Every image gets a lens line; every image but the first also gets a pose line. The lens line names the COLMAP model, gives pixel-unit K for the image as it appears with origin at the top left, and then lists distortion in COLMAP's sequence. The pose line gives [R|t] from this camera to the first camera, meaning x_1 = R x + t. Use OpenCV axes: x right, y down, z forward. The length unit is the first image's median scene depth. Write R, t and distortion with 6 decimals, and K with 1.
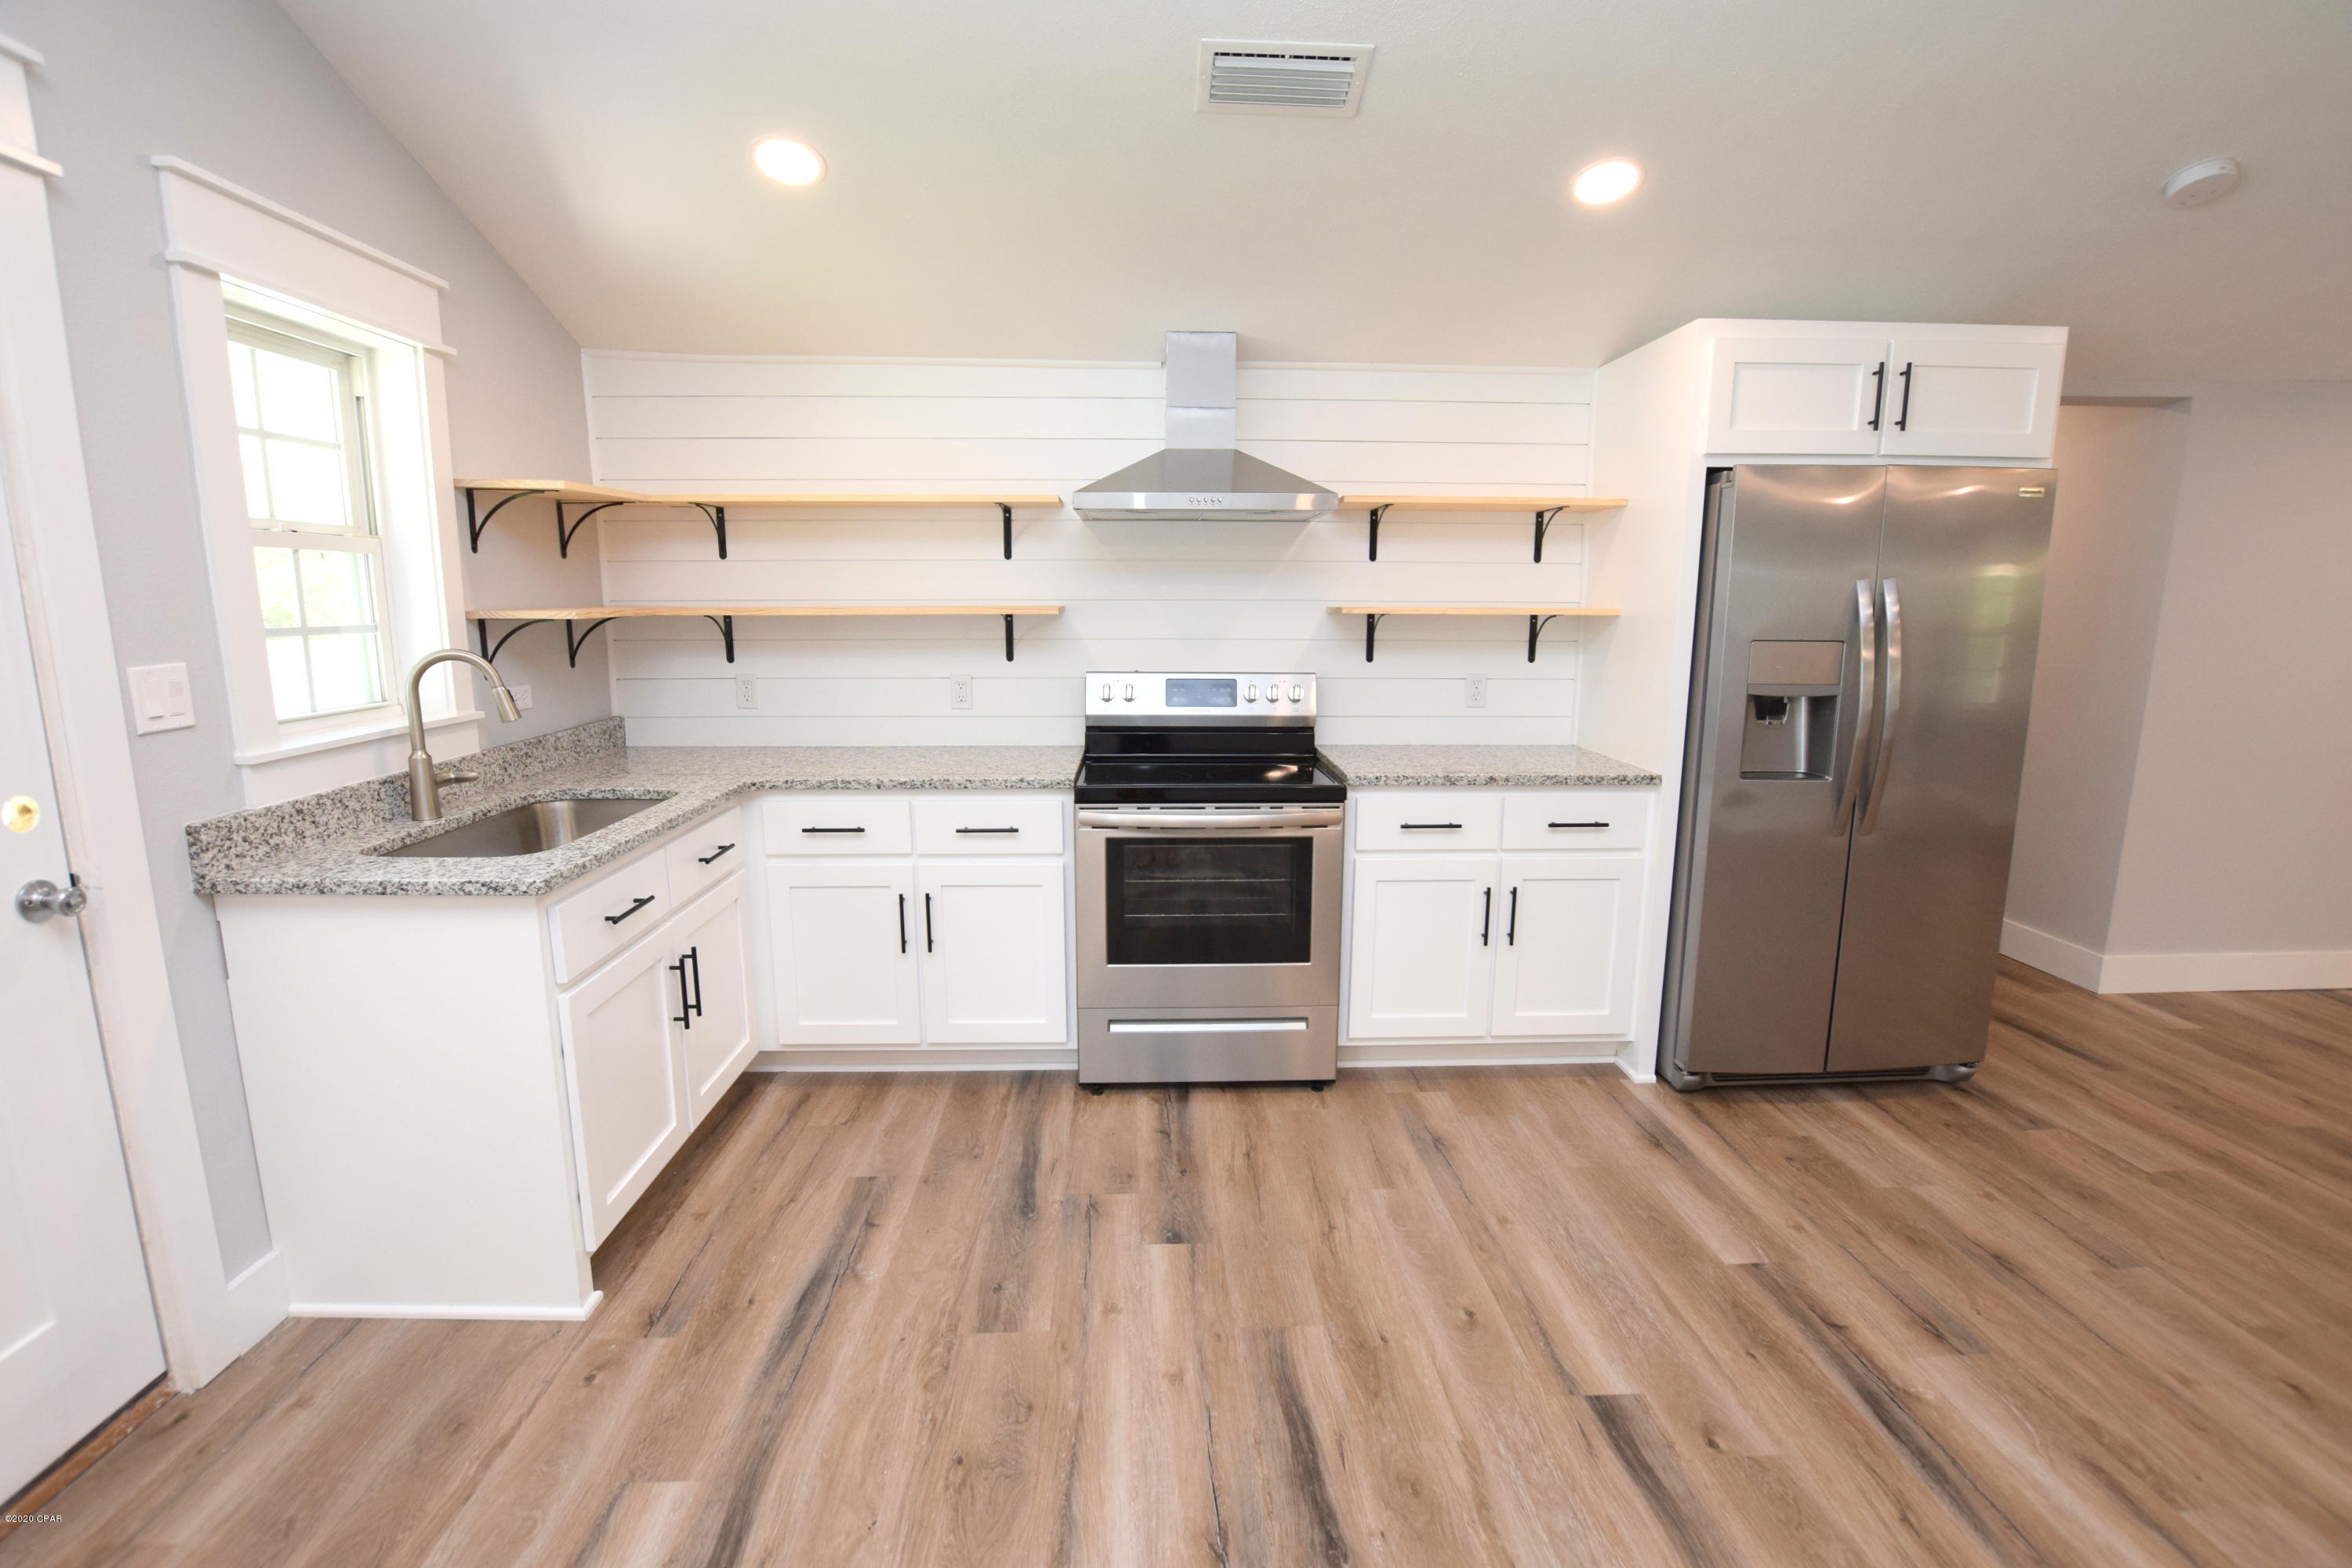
lens RADIAL K [[1062.8, 0, 1158.7], [0, 1062.8, 785.6], [0, 0, 1]] dist [-0.028373, 0.001048]
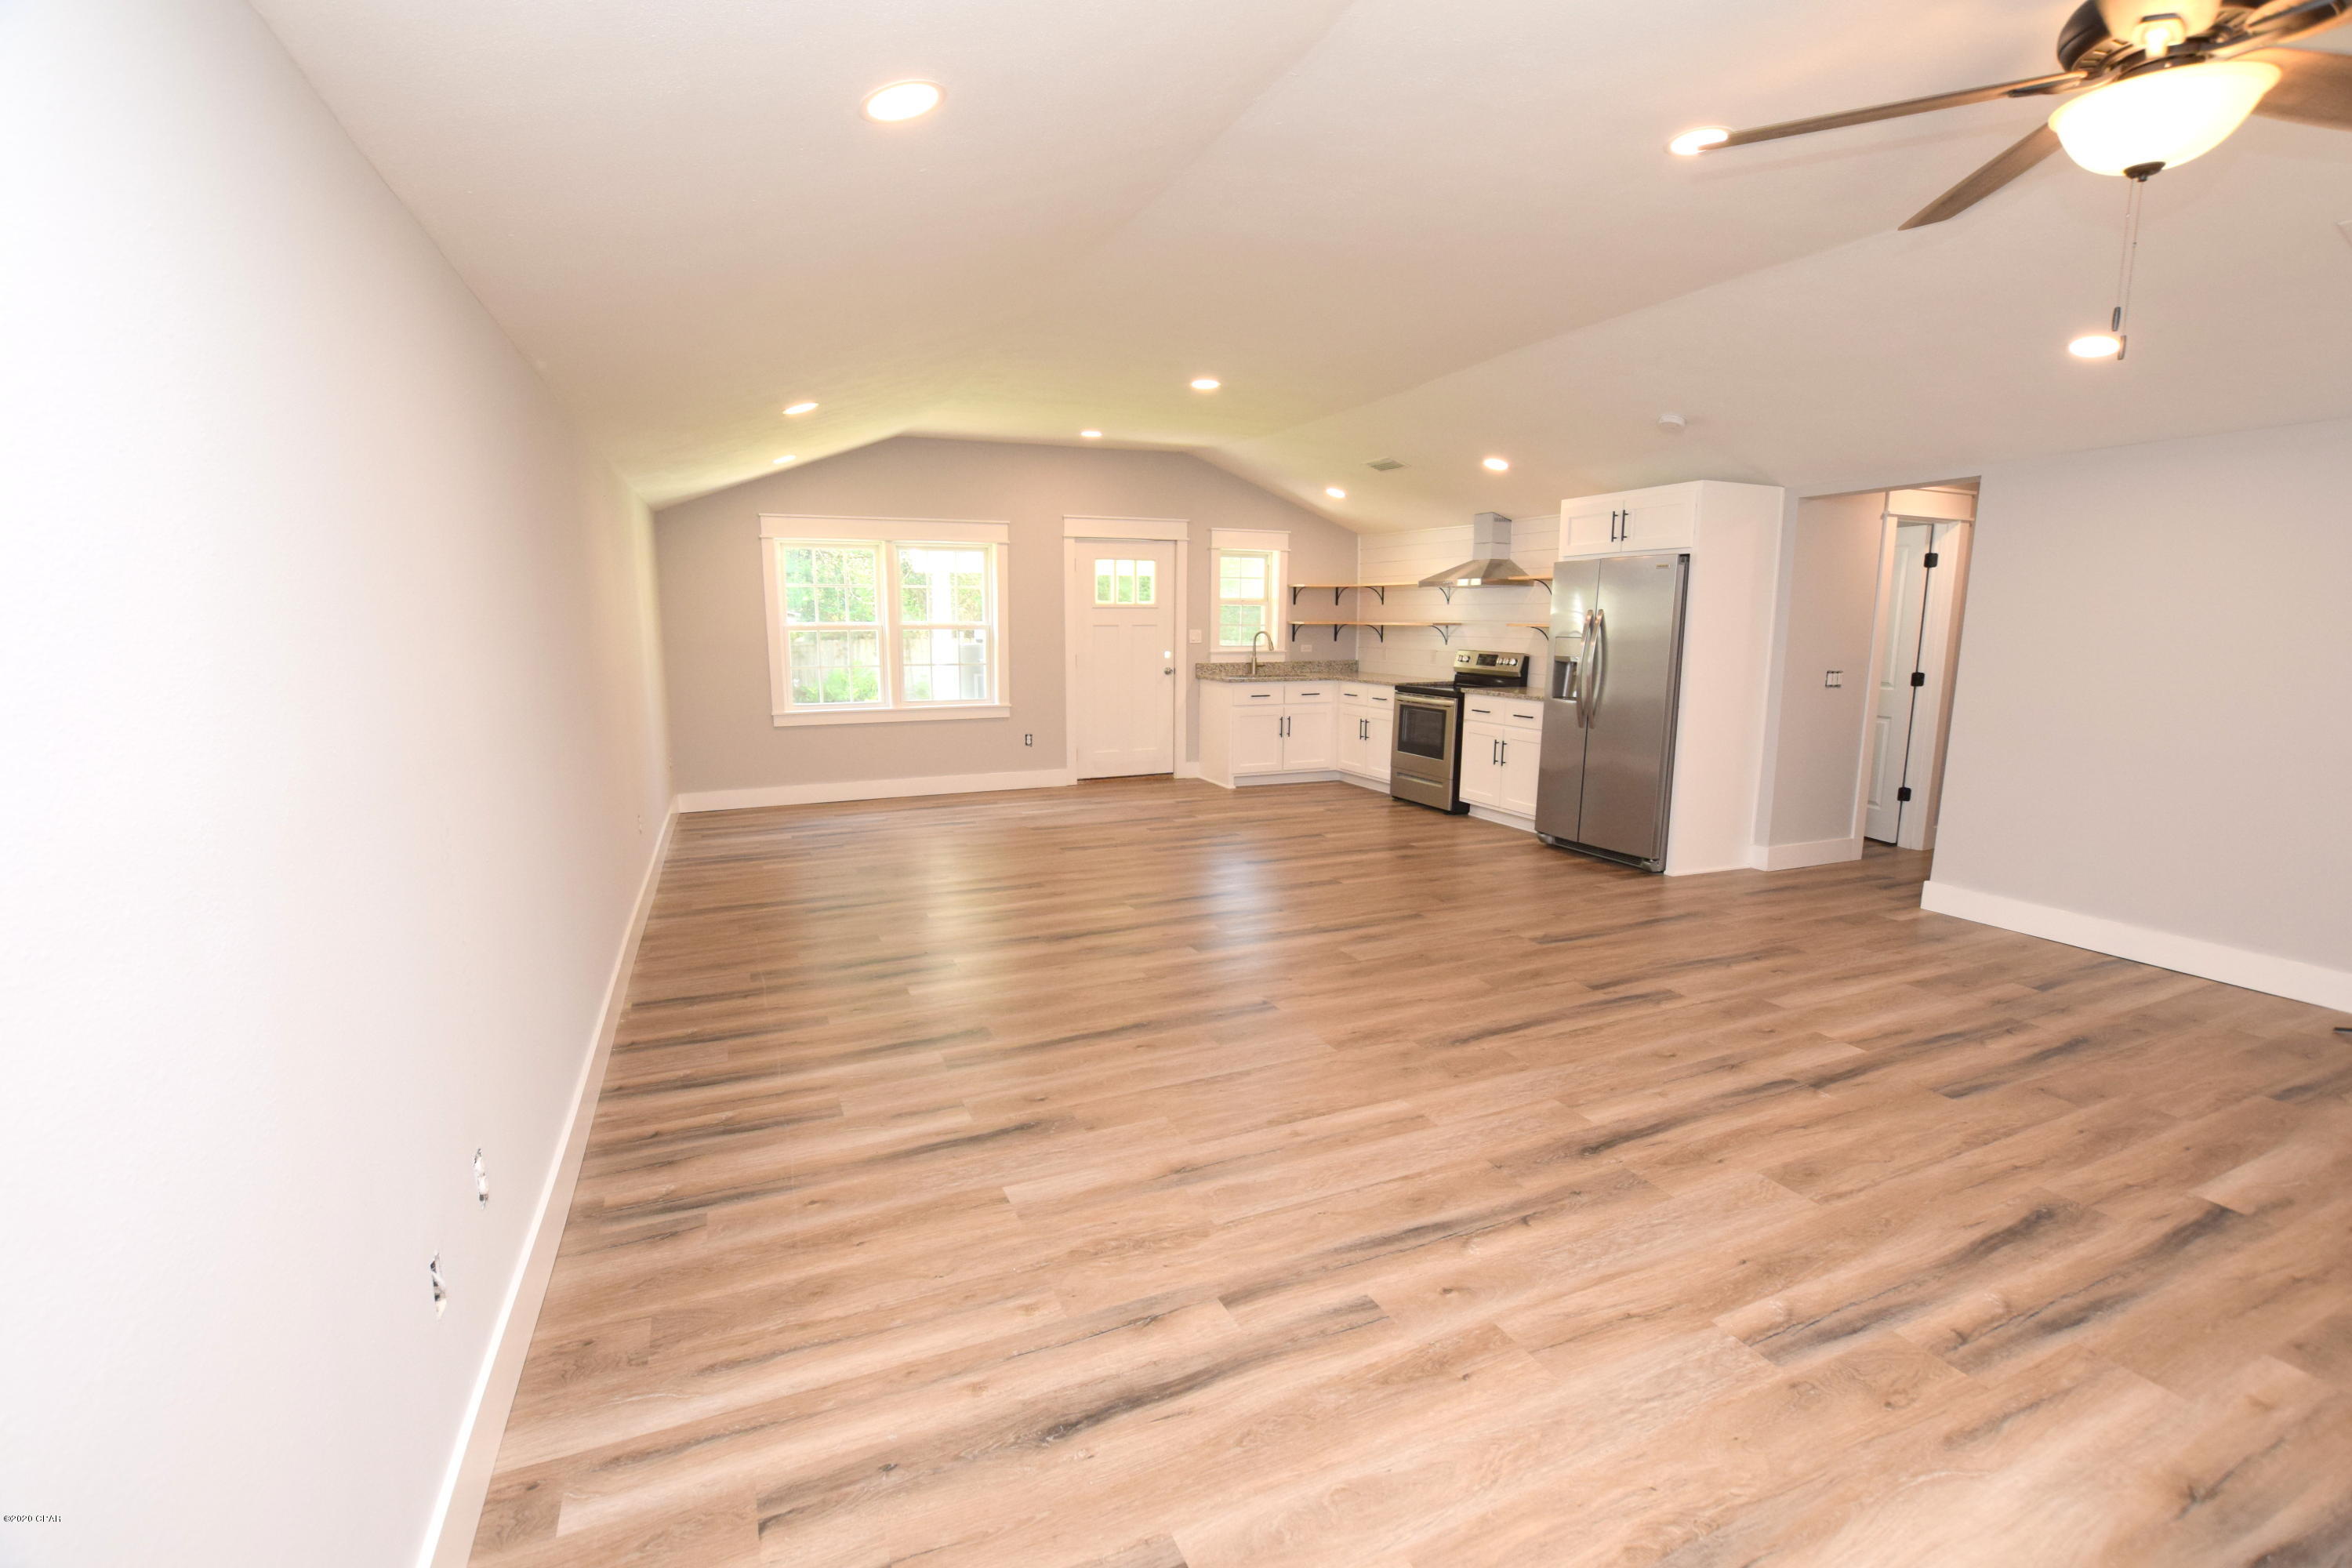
lens RADIAL K [[1012.9, 0, 1166.6], [0, 1012.9, 771.9], [0, 0, 1]] dist [-0.027398, -0.000057]
pose [[0.362169, 0.139638, -0.921594, 2.379672], [-0.169474, 0.982100, 0.082206, 0.117927], [0.916576, 0.126414, 0.379351, -0.595152]]
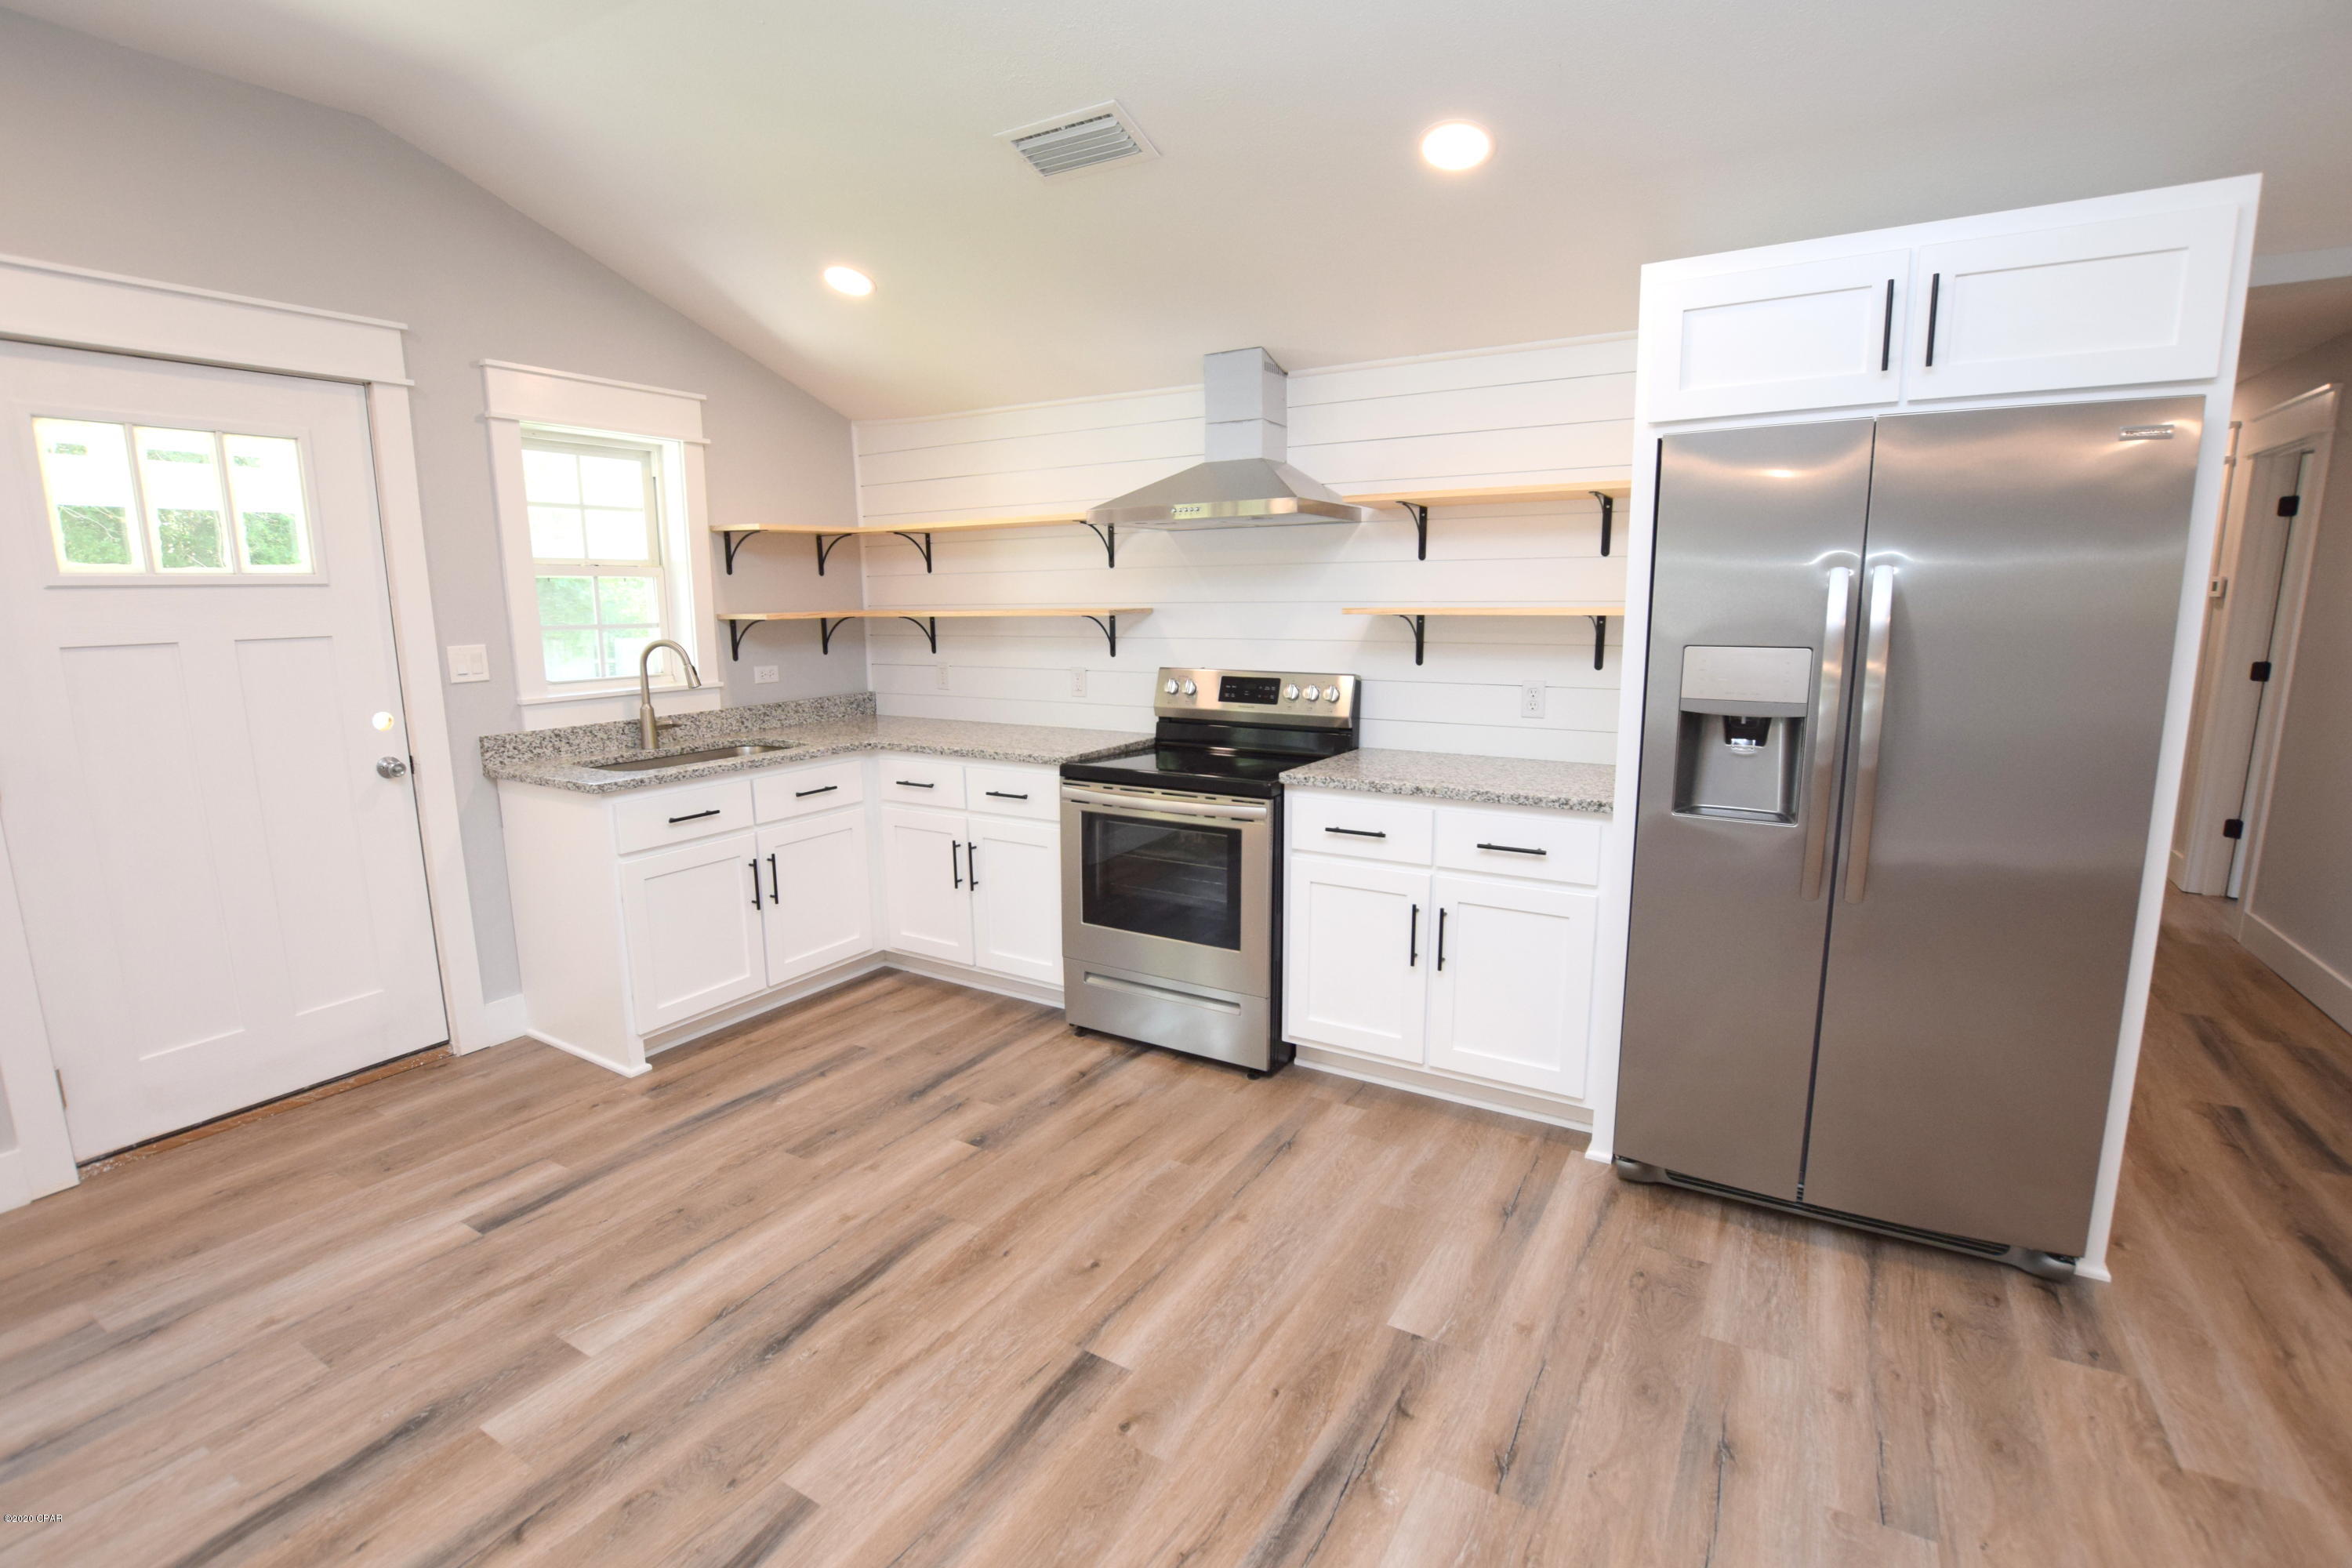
lens RADIAL K [[1062.8, 0, 1158.7], [0, 1062.8, 785.6], [0, 0, 1]] dist [-0.028373, 0.001048]
pose [[0.834511, 0.084625, -0.544454, 0.691997], [-0.085247, 0.996067, 0.024158, -0.013969], [0.544357, 0.026253, 0.838443, 0.089850]]
